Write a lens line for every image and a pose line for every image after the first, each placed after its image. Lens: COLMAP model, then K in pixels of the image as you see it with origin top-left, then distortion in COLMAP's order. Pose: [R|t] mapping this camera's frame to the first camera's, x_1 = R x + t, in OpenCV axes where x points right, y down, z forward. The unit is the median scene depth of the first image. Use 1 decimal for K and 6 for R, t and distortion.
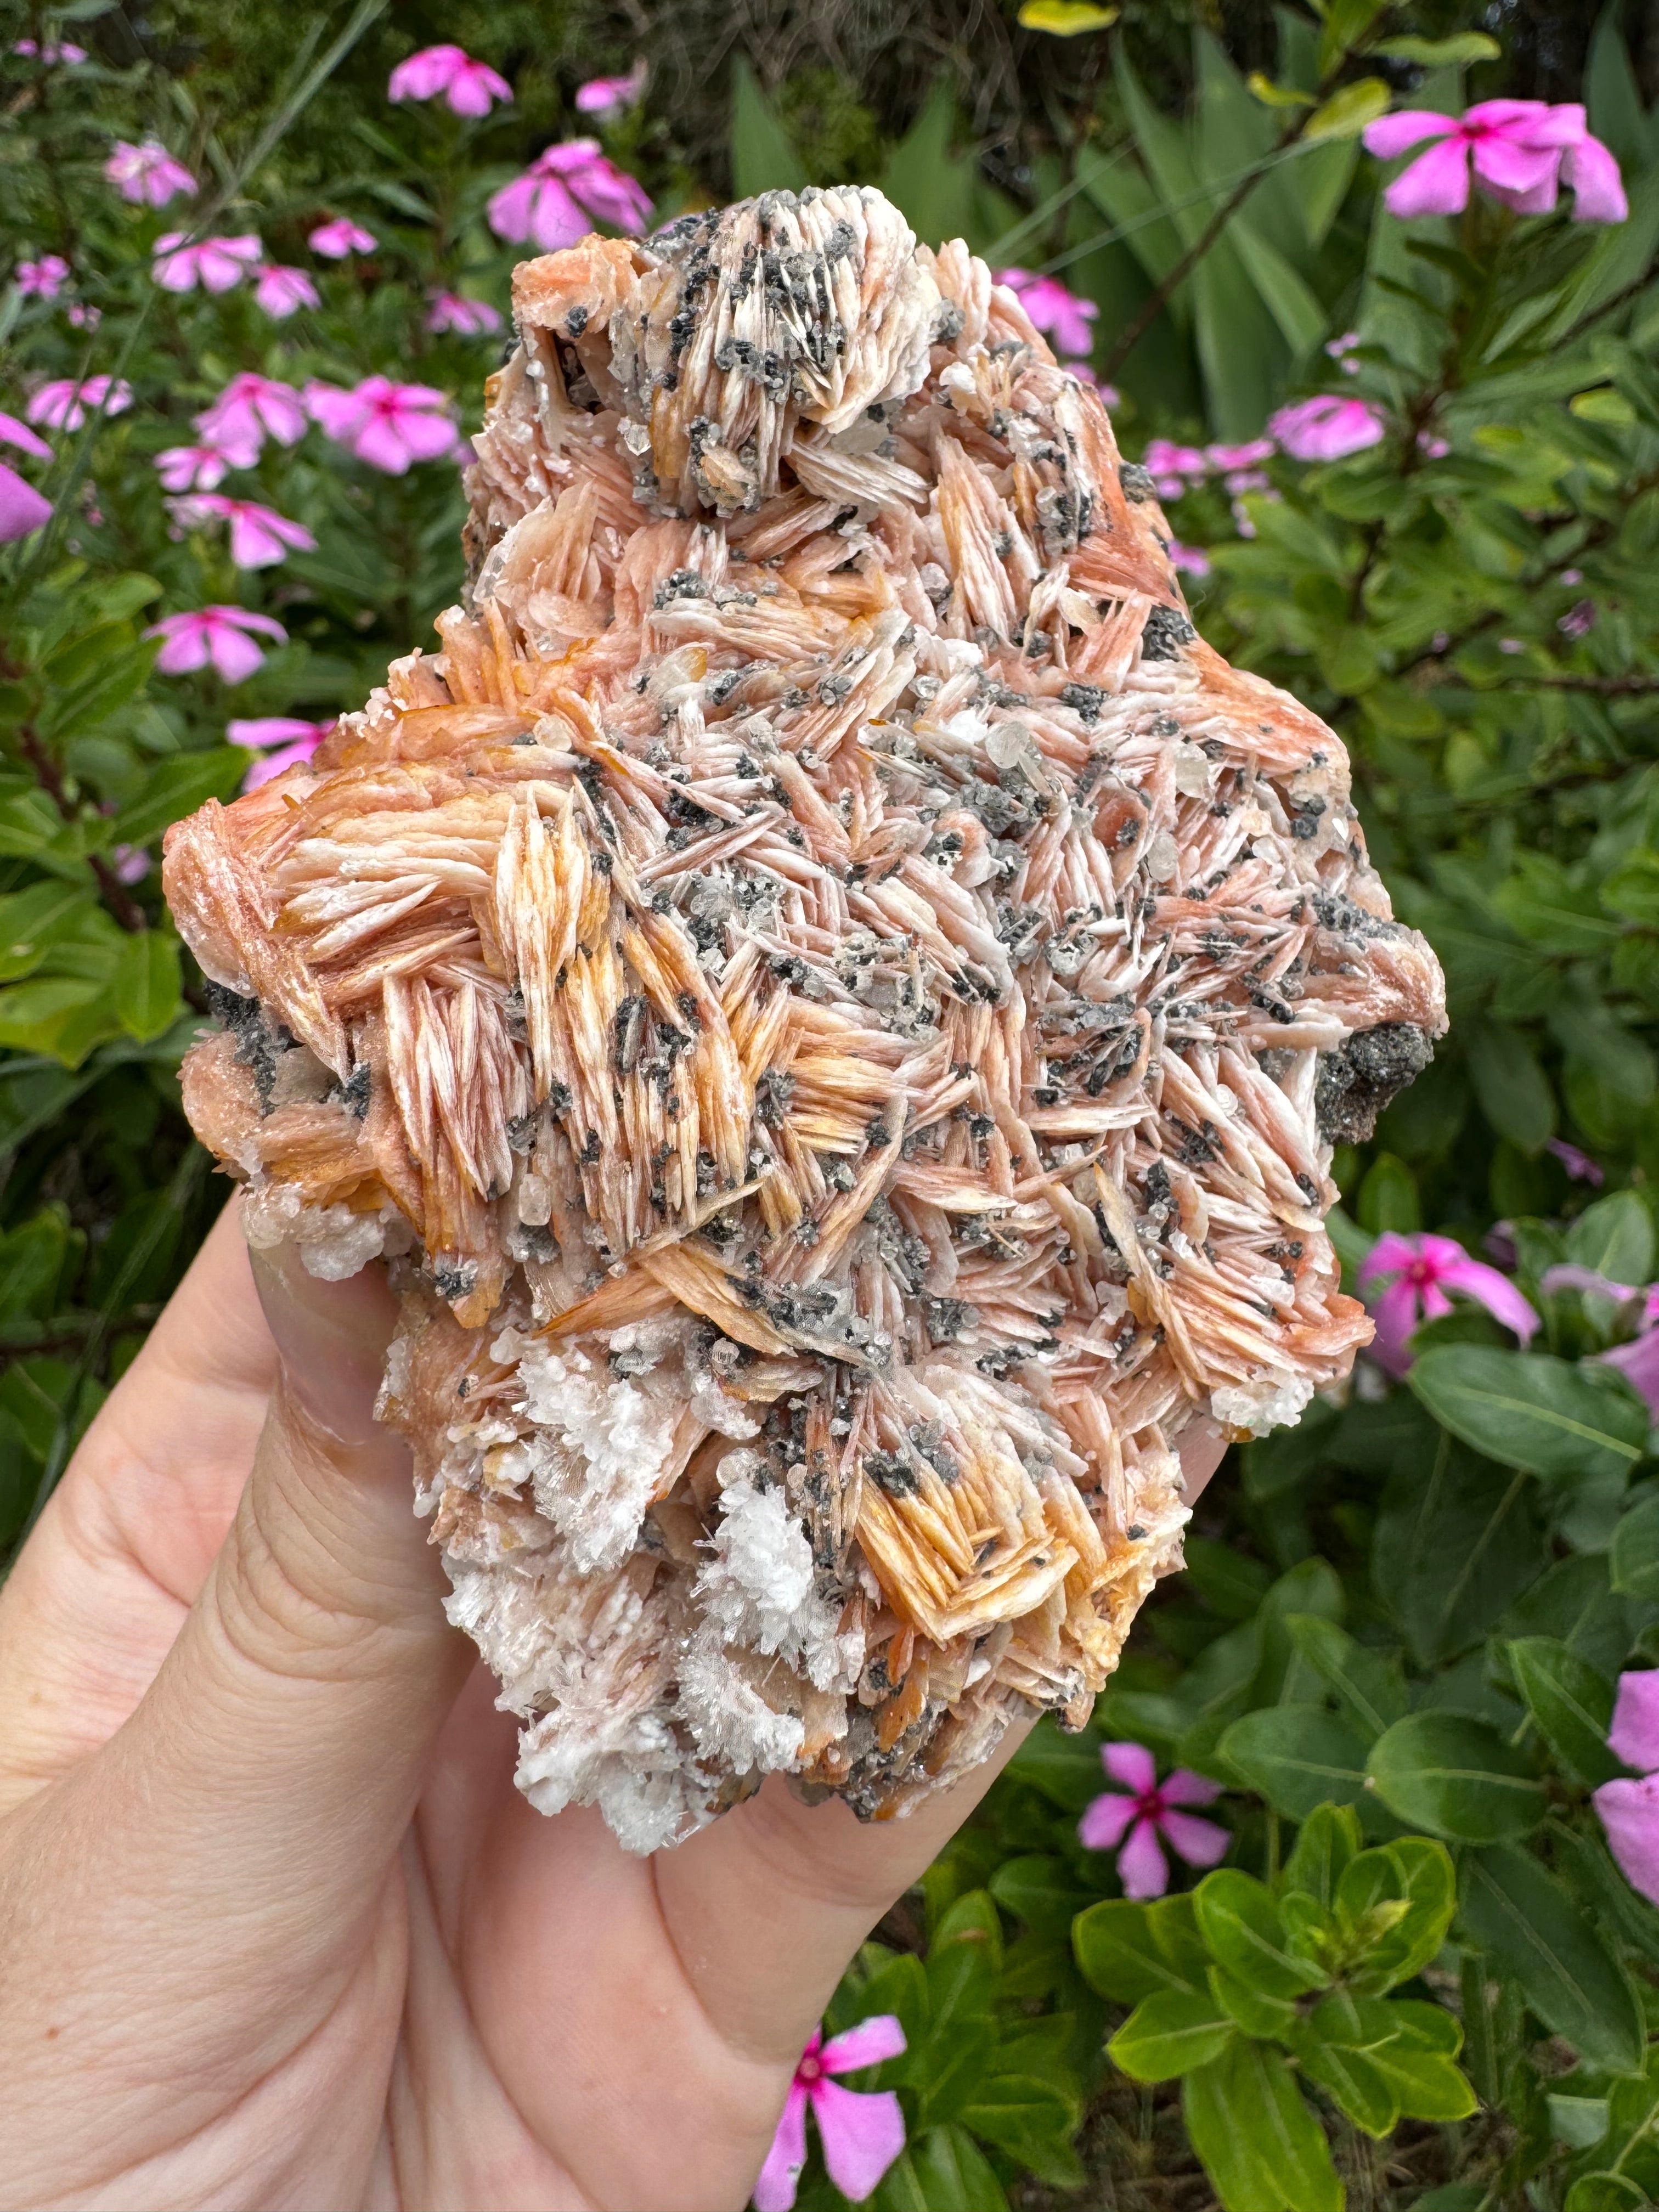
lens RADIAL K [[1665.1, 0, 854.4], [0, 1665.1, 1038.8], [0, 0, 1]] dist [-0.001931, 0.002462]
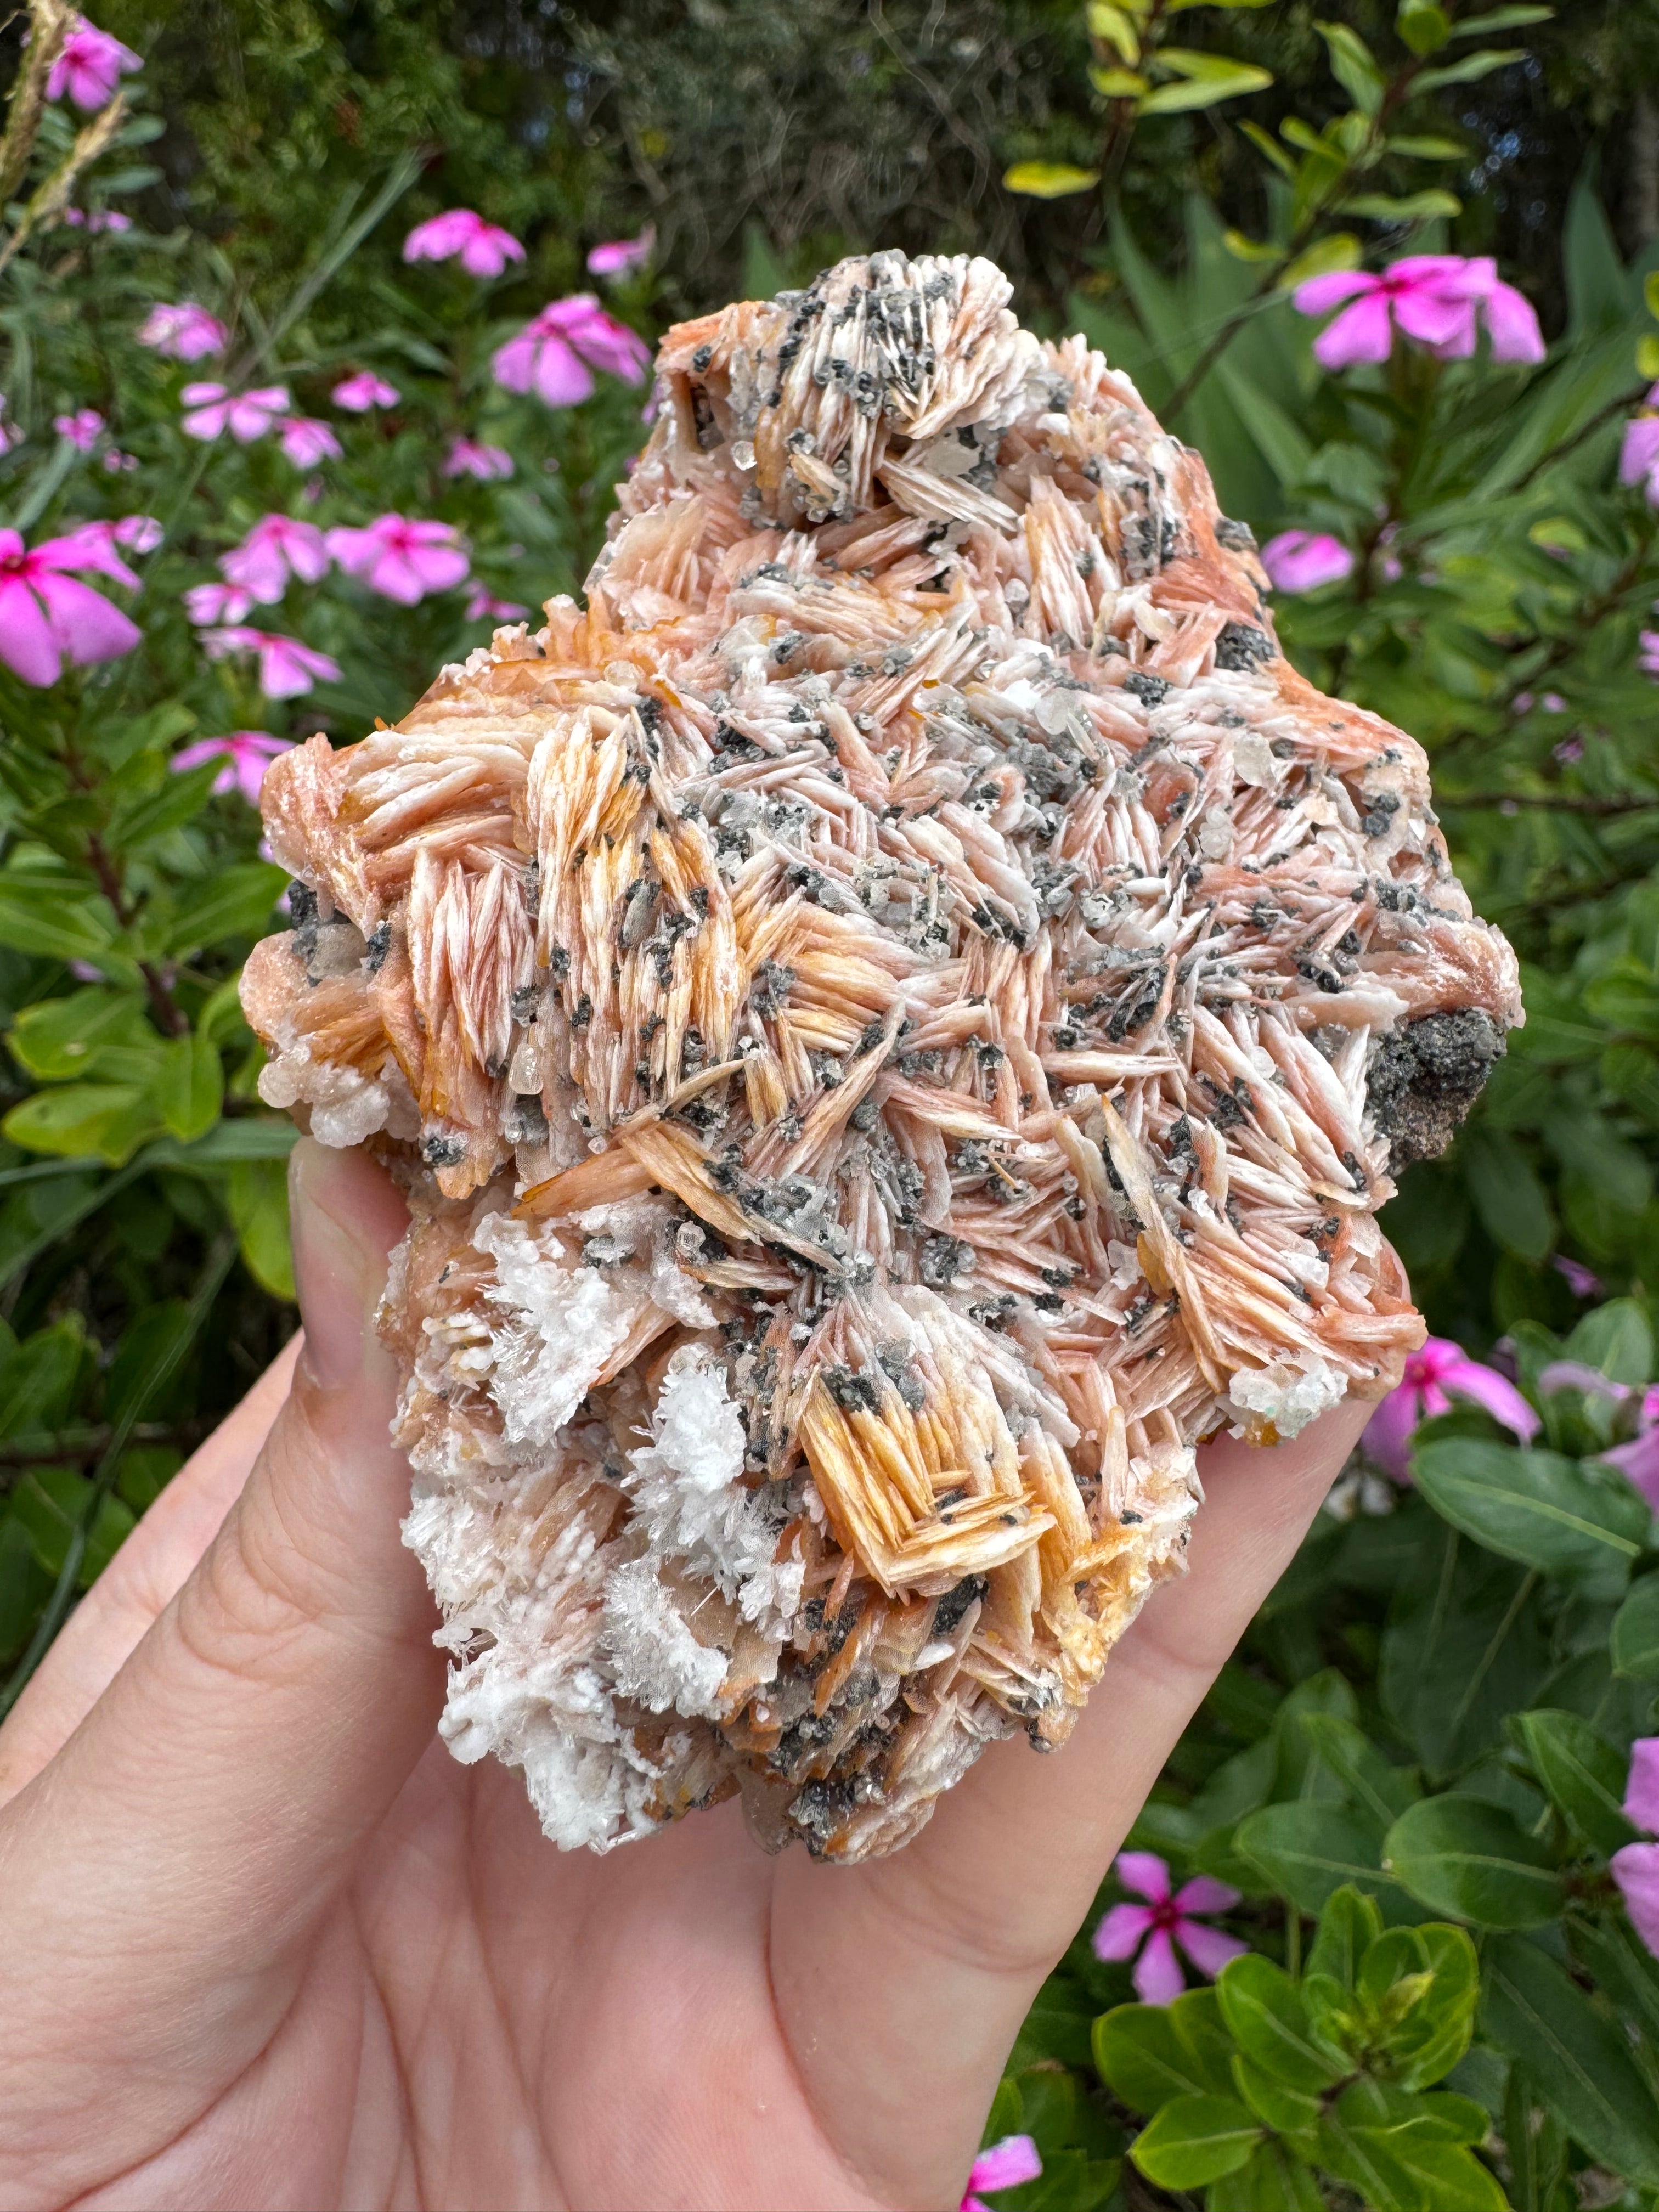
lens RADIAL K [[1692.6, 0, 816.9], [0, 1692.6, 1000.1], [0, 0, 1]] dist [-0.003046, 0.004006]
pose [[0.979983, 0.059757, -0.189902, 0.158382], [-0.103631, 0.967583, -0.230312, 0.251984], [0.169983, 0.245382, 0.954407, 0.037644]]
